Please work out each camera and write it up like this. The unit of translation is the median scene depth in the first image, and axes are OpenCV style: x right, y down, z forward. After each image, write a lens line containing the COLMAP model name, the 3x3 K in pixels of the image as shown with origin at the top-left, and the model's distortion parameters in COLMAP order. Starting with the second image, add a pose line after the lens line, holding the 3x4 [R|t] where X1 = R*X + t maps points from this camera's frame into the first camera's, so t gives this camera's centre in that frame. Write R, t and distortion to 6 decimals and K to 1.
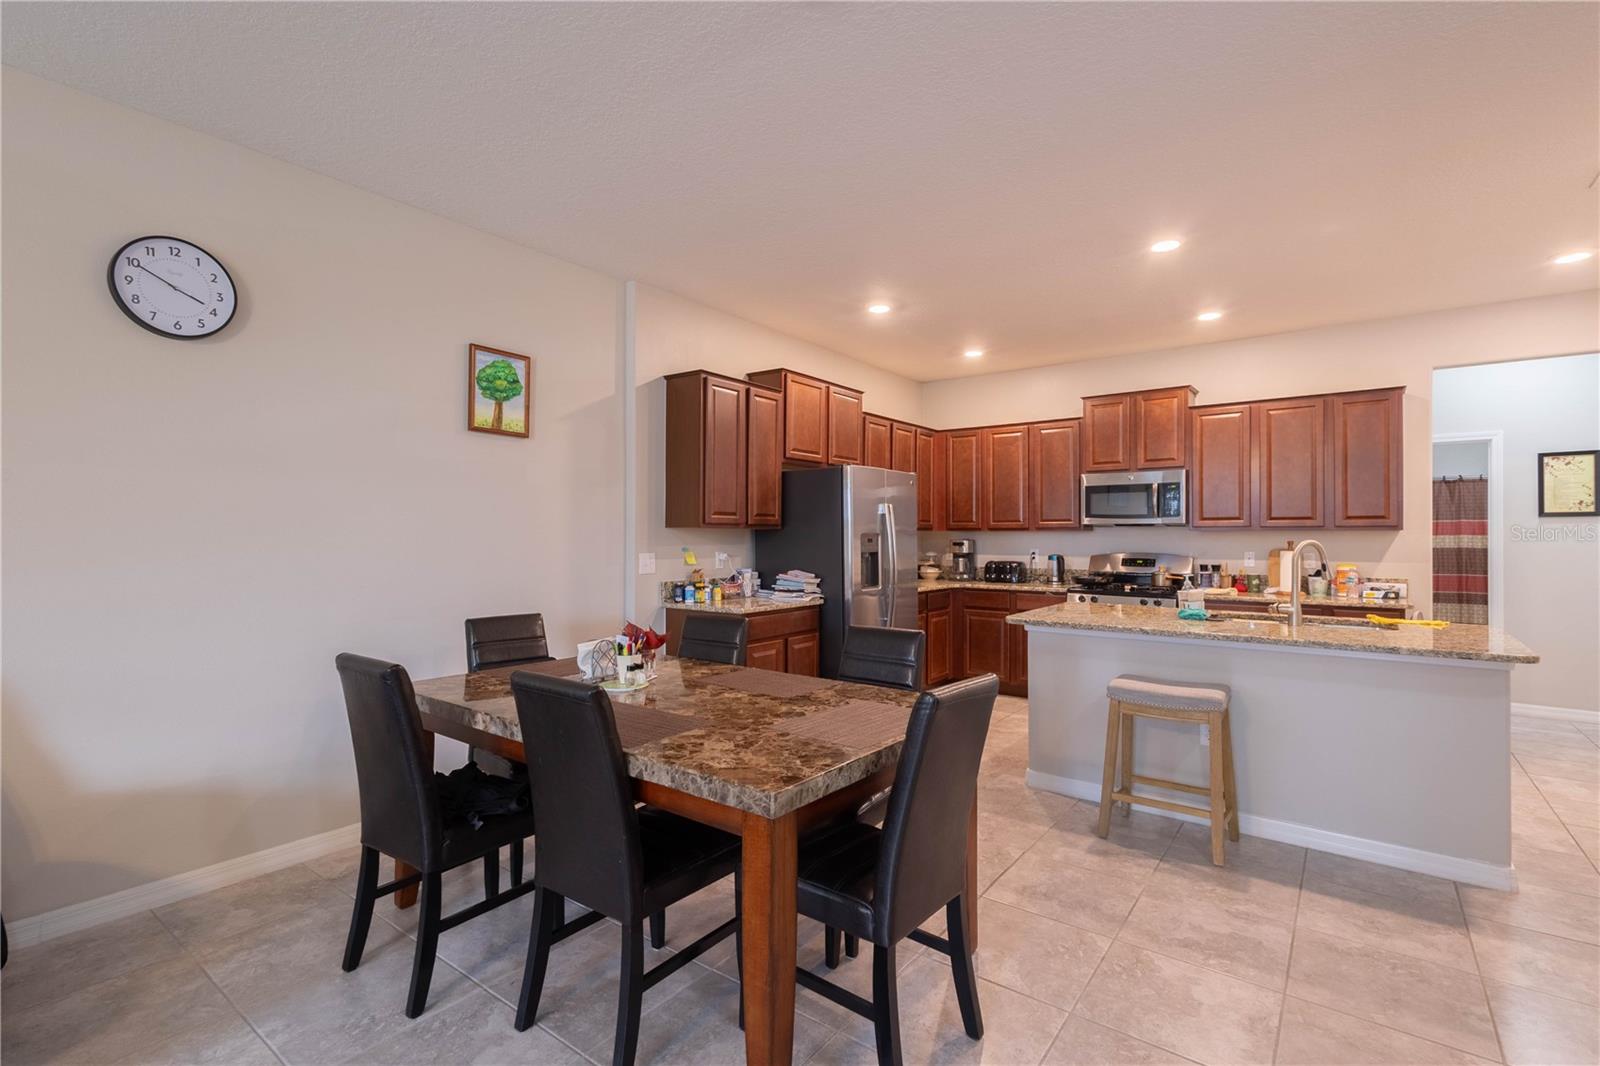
lens RADIAL K [[741.9, 0, 798.0], [0, 741.9, 534.0], [0, 0, 1]] dist [0.003168, -0.000126]
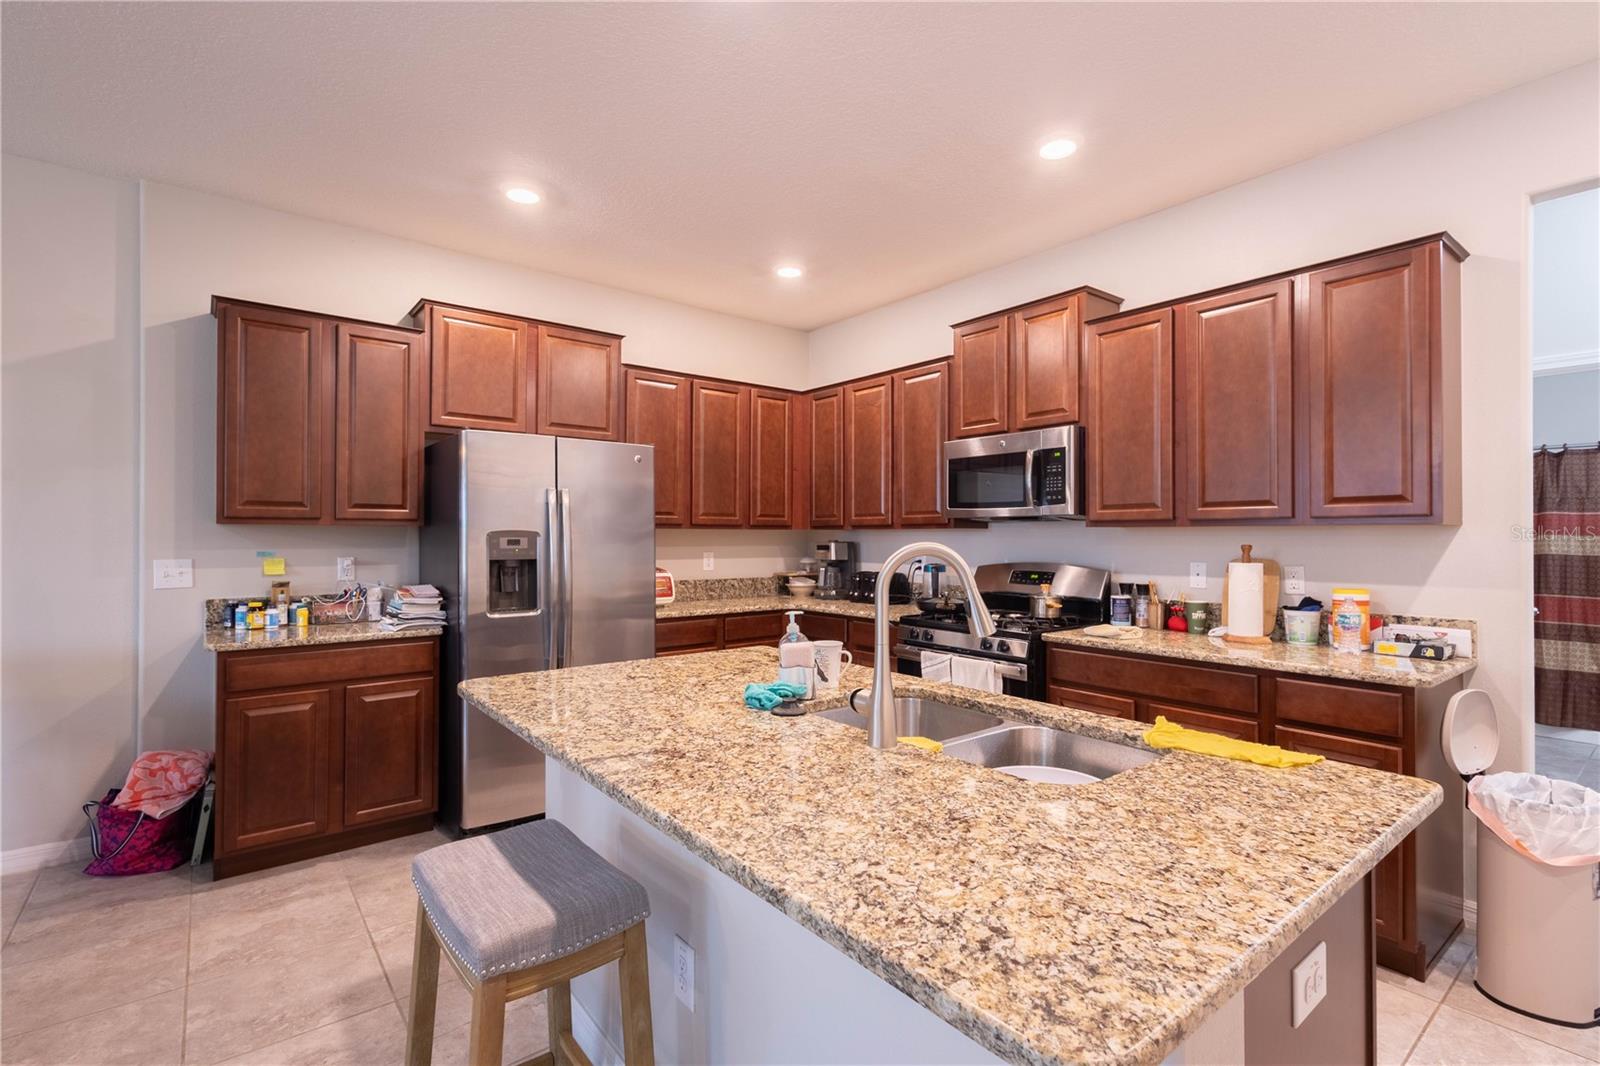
lens RADIAL K [[741.9, 0, 806.3], [0, 741.9, 534.4], [0, 0, 1]] dist [0.003168, -0.000126]
pose [[0.968713, -0.001069, -0.248181, 0.465247], [0.000841, 0.999999, -0.001024, 0.001964], [0.248182, 0.000783, 0.968713, 0.366214]]
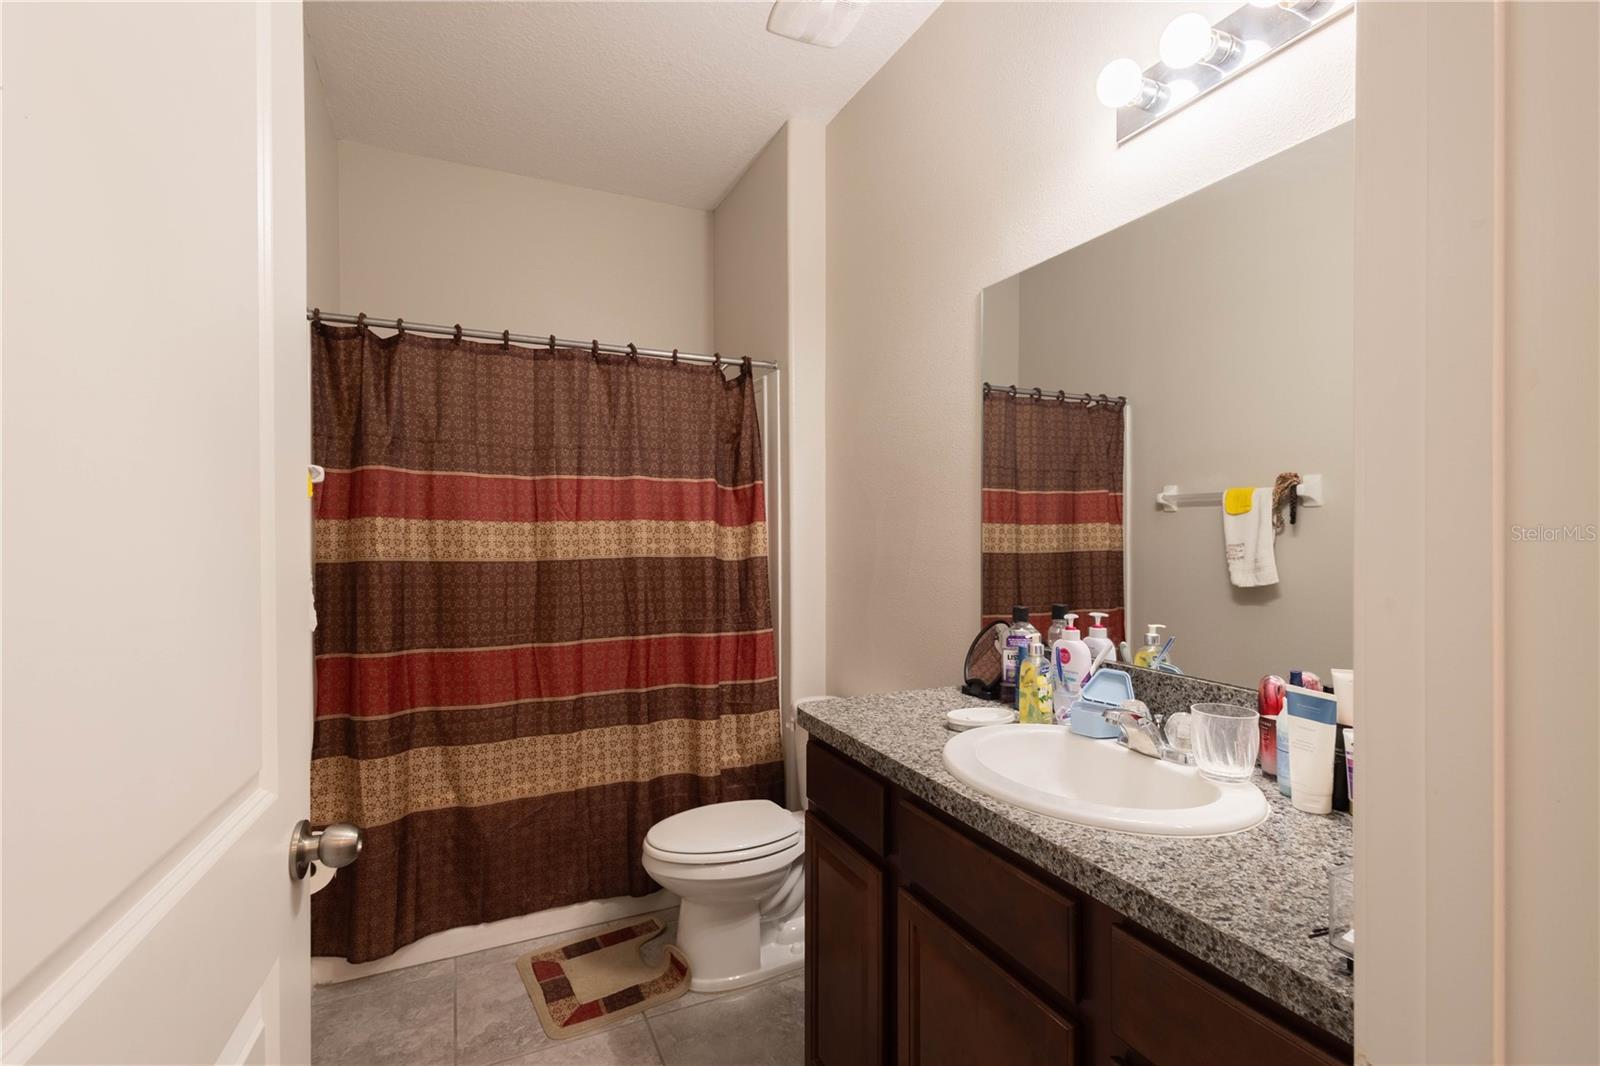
lens RADIAL K [[741.9, 0, 803.7], [0, 741.9, 539.6], [0, 0, 1]] dist [0.003168, -0.000126]
pose [[0.492154, -0.006198, 0.870486, 0.668860], [-0.001794, 0.999965, 0.008135, 0.006307], [-0.870506, -0.005566, 0.492126, 0.709379]]
